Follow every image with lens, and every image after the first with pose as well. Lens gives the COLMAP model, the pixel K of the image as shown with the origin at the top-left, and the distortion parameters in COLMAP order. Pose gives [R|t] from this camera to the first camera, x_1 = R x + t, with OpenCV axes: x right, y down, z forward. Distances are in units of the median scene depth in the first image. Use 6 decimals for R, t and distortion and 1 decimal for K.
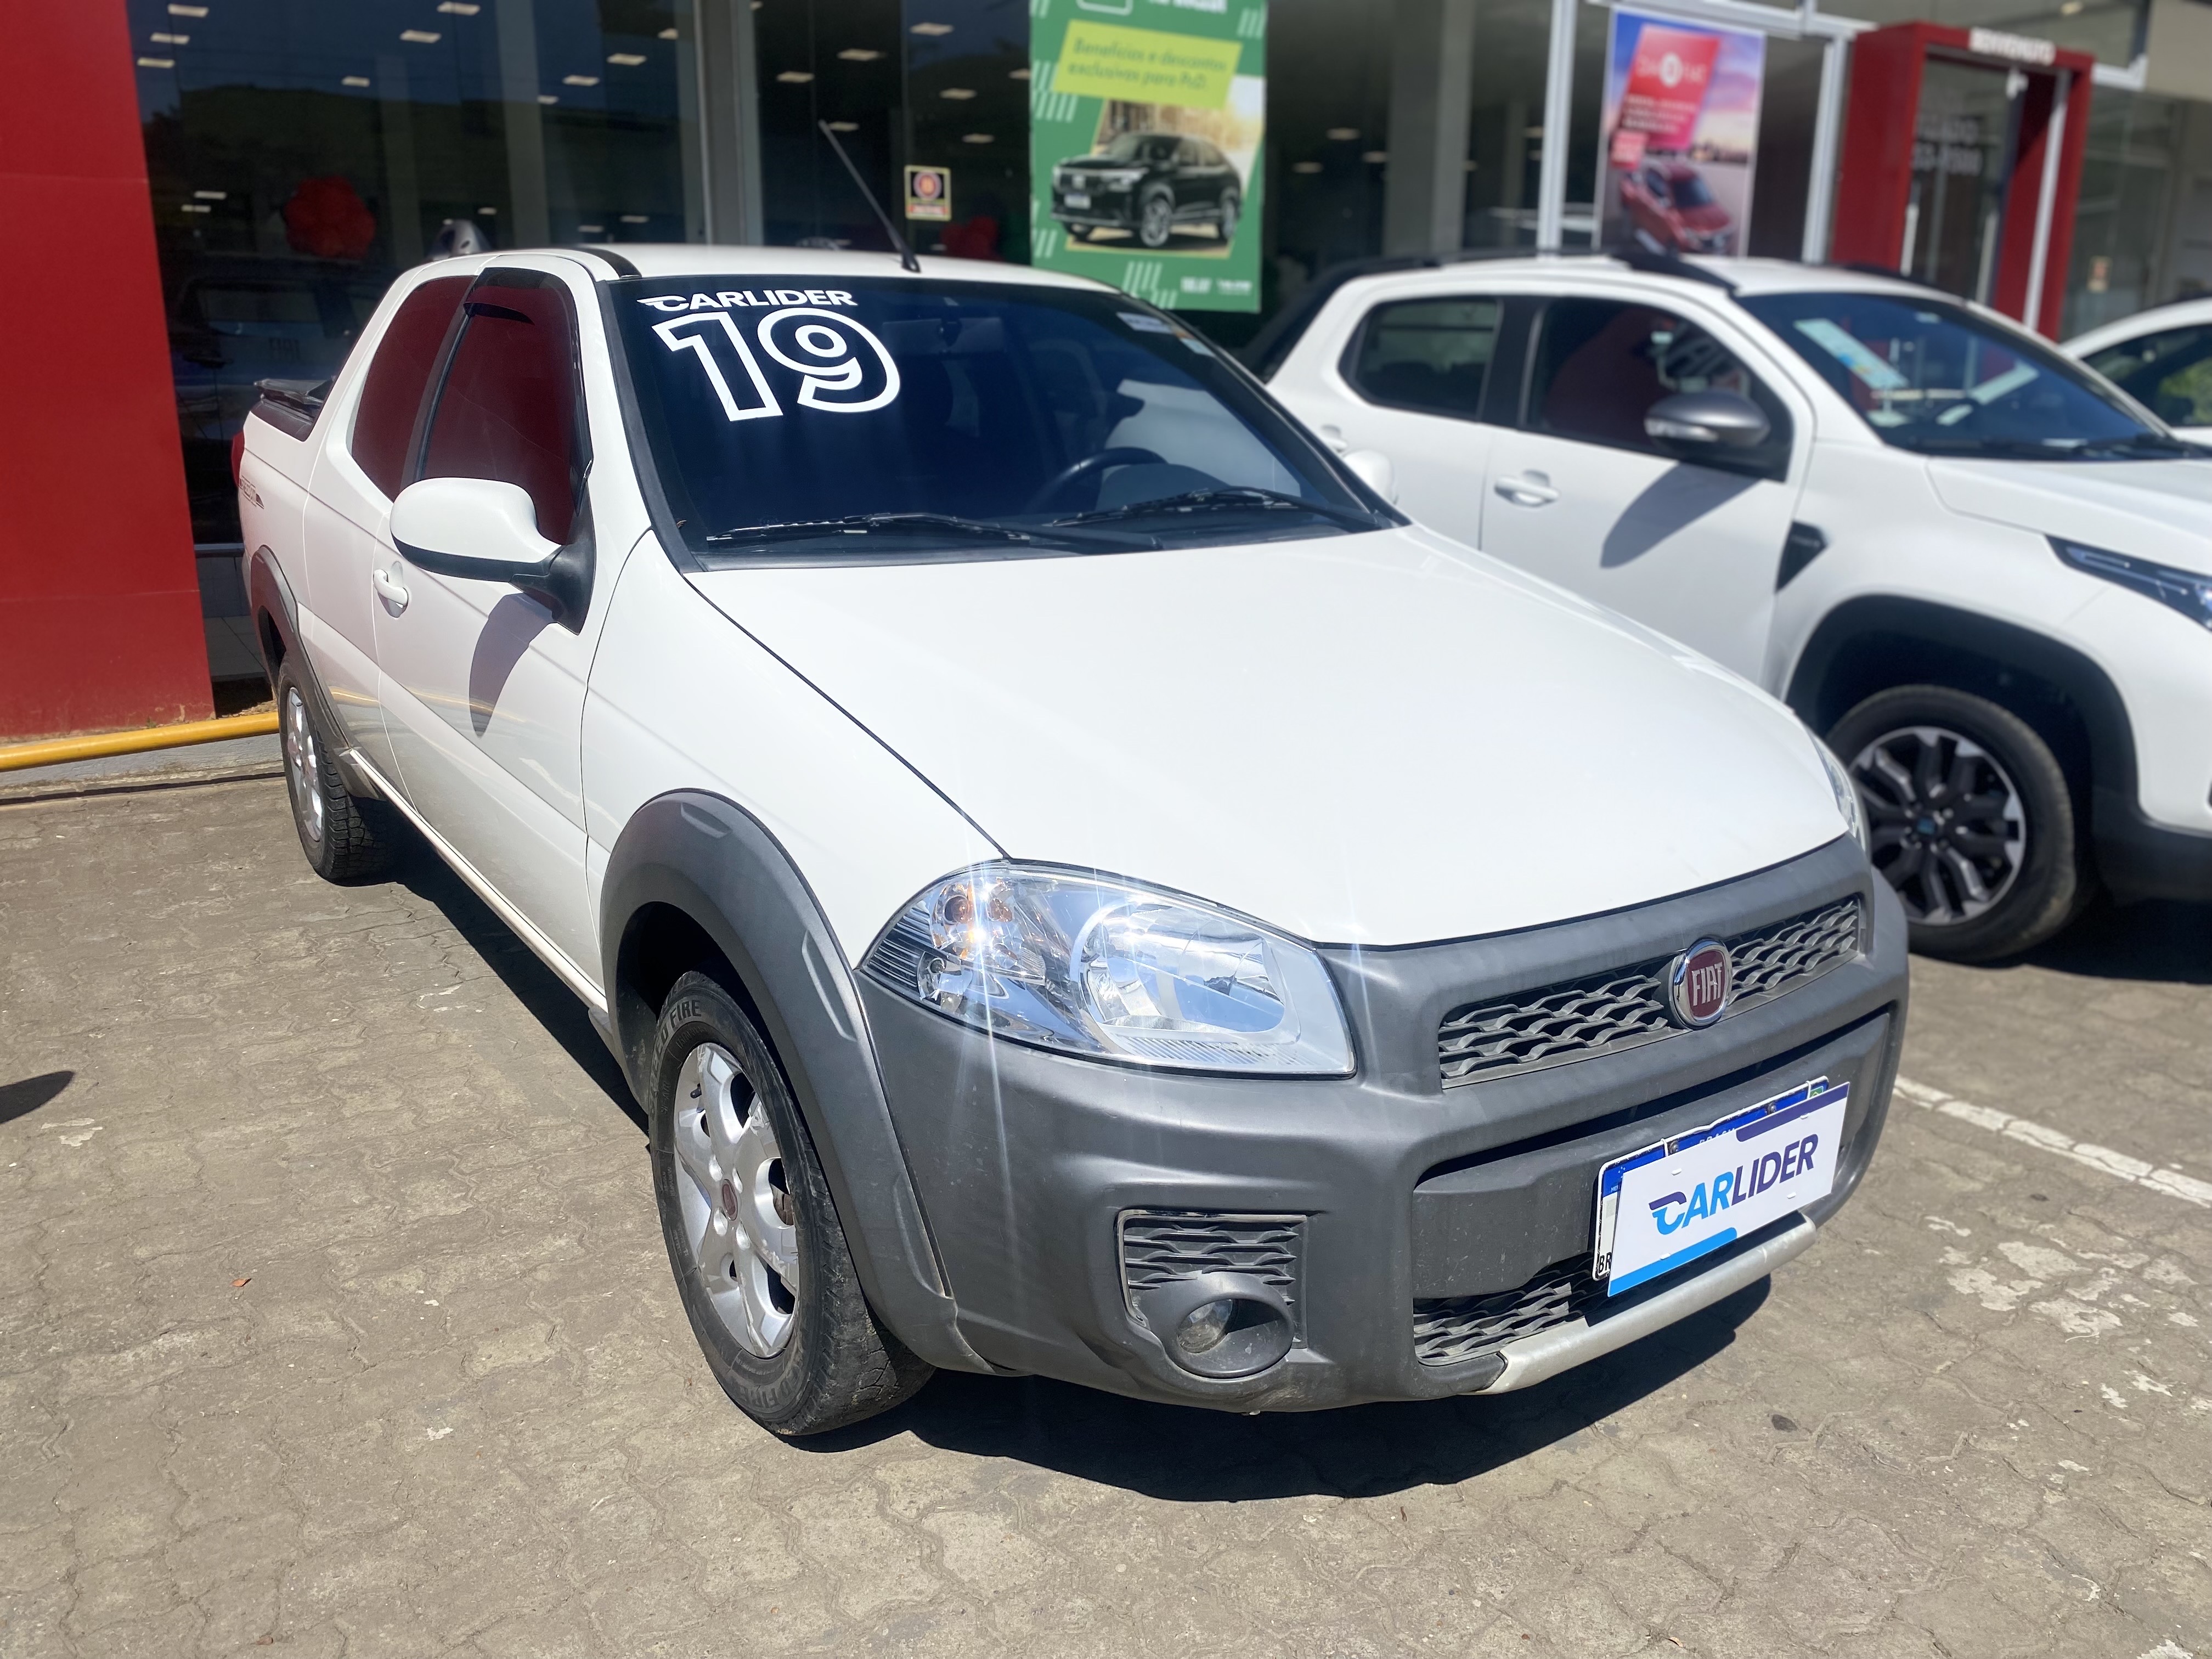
lens RADIAL K [[1667.8, 0, 1096.5], [0, 1667.8, 862.8], [0, 0, 1]] dist [0.015006, -0.013969]
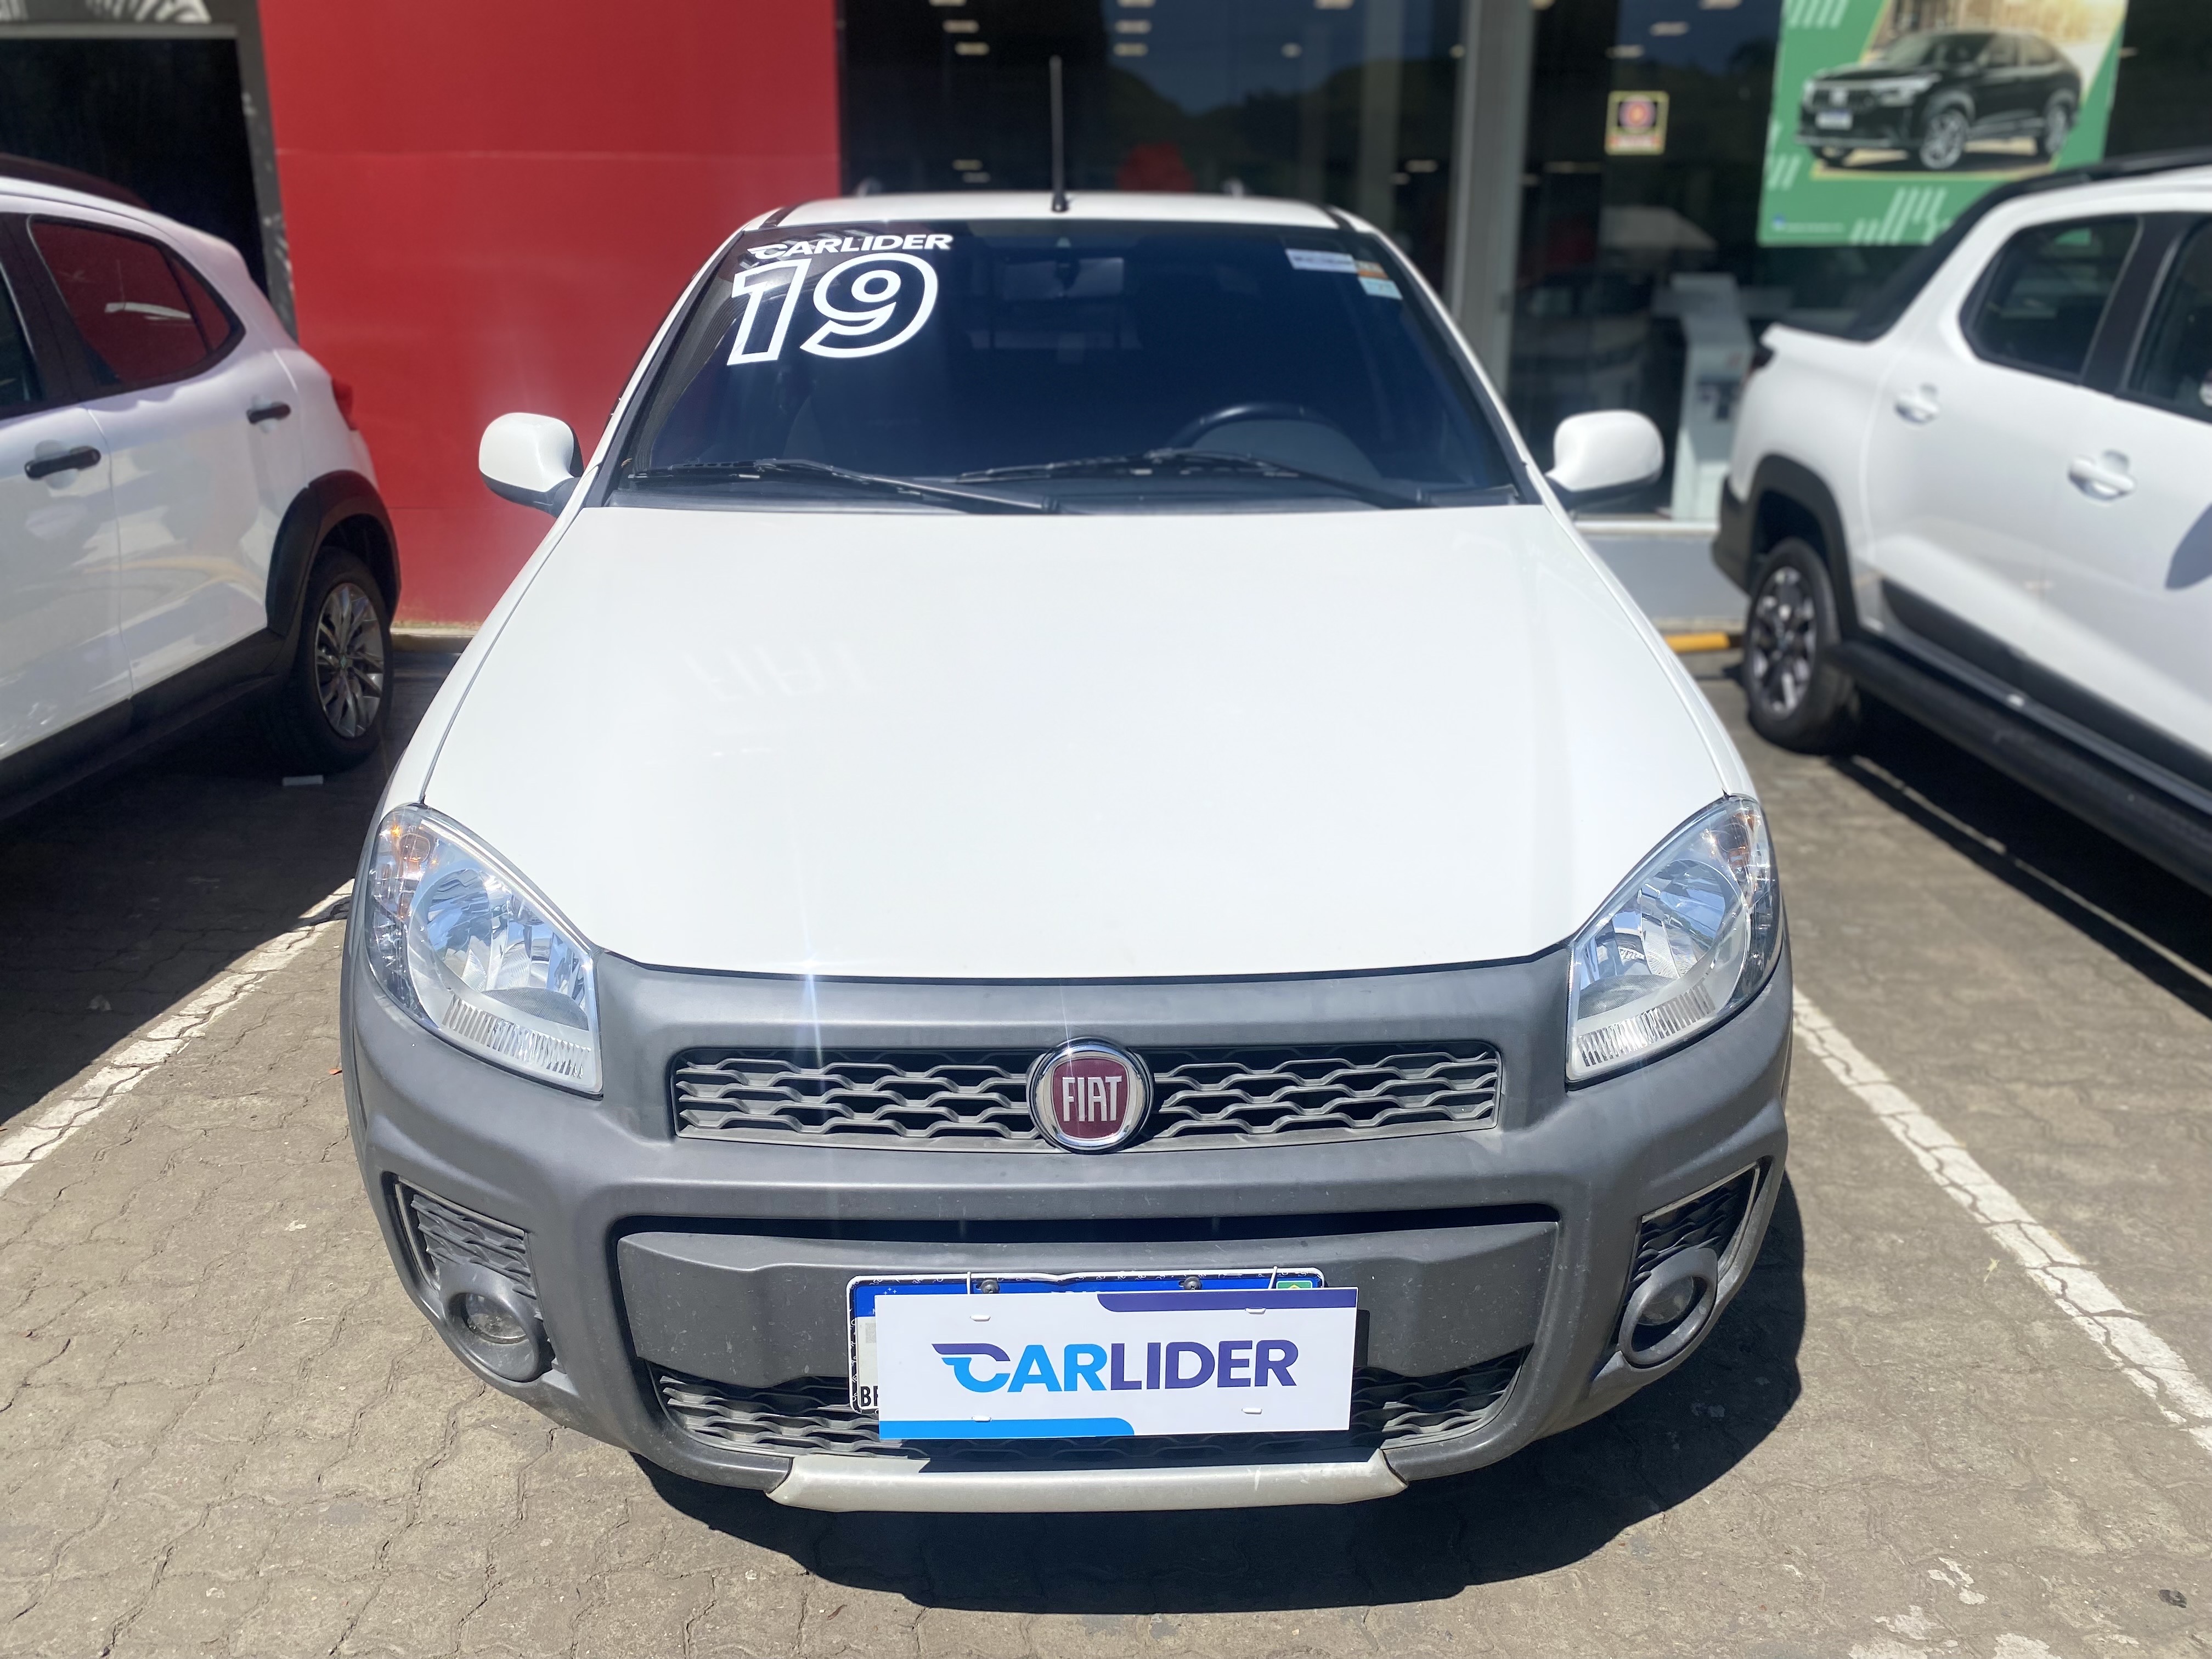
lens RADIAL K [[1667.8, 0, 1096.5], [0, 1667.8, 862.8], [0, 0, 1]] dist [0.015006, -0.013969]
pose [[0.837210, 0.166184, -0.521020, 0.302381], [-0.153135, 0.985837, 0.068374, -0.036357], [0.525003, 0.022543, 0.850802, 0.135022]]
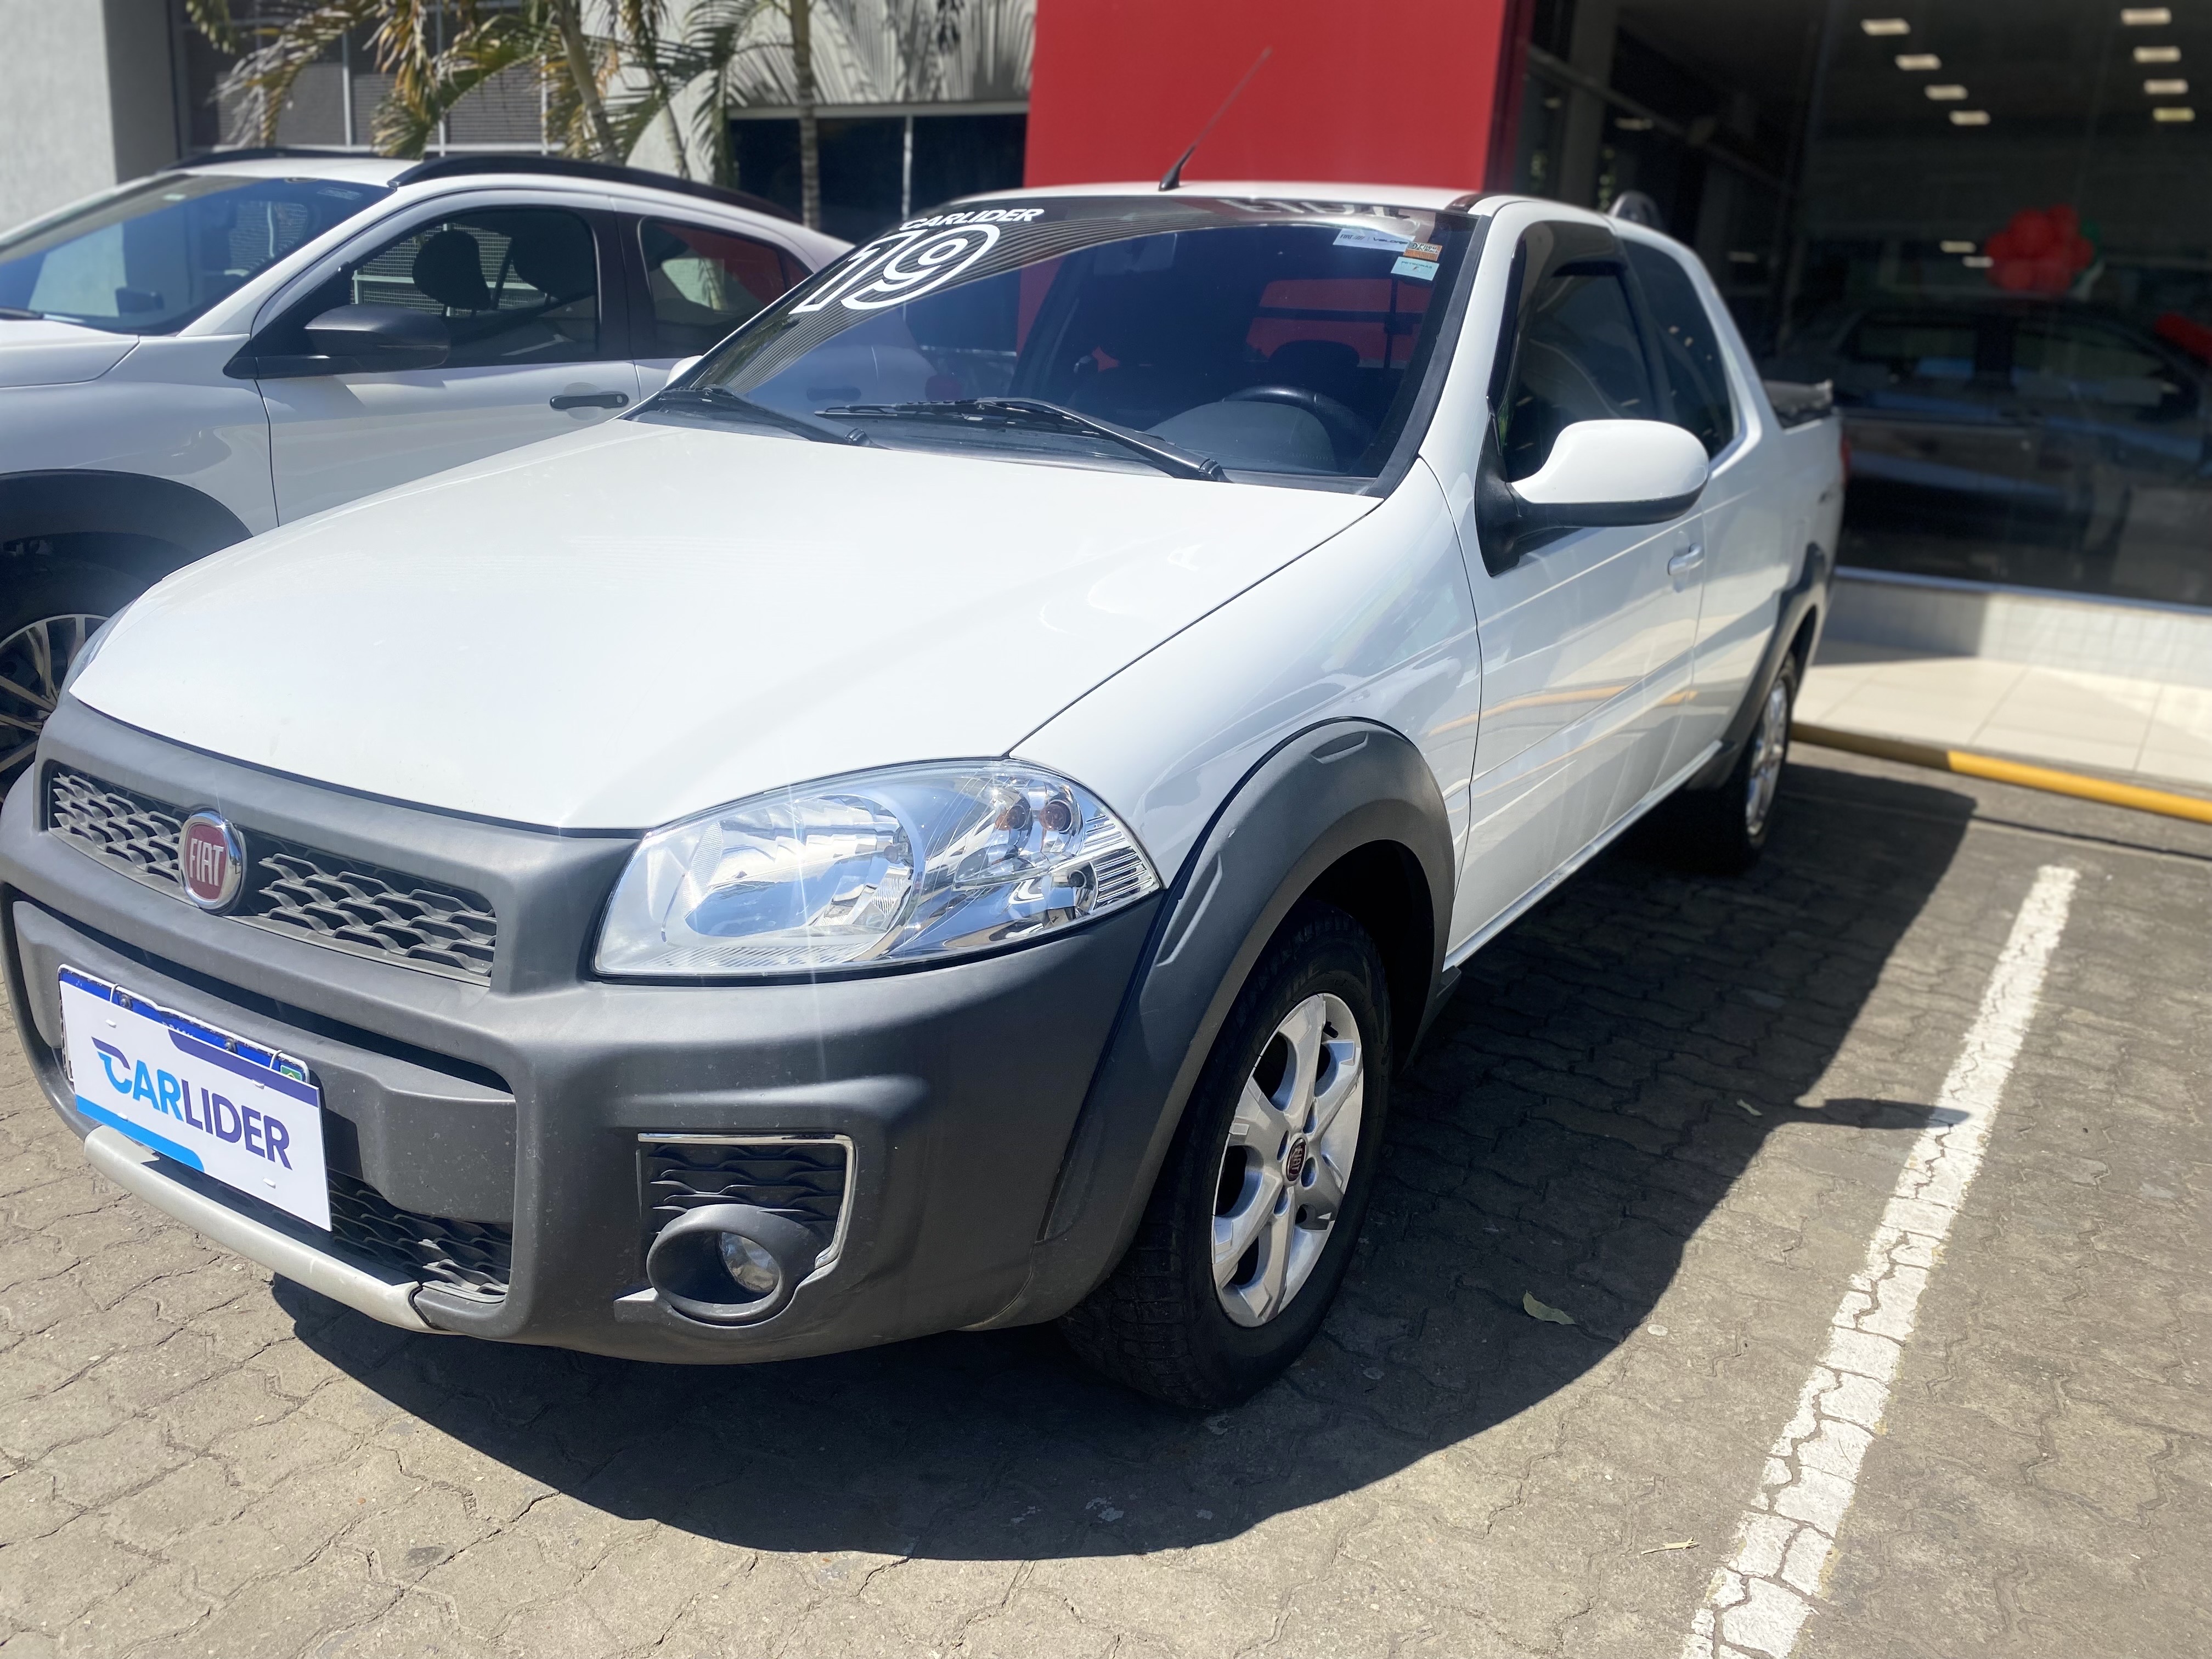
lens RADIAL K [[1678.6, 0, 1105.1], [0, 1678.6, 847.5], [0, 0, 1]] dist [0.012696, -0.004801]
pose [[0.399248, 0.271649, -0.875676, 0.535865], [-0.319505, 0.936451, 0.144830, -0.087119], [0.859370, 0.221960, 0.460670, 0.399264]]
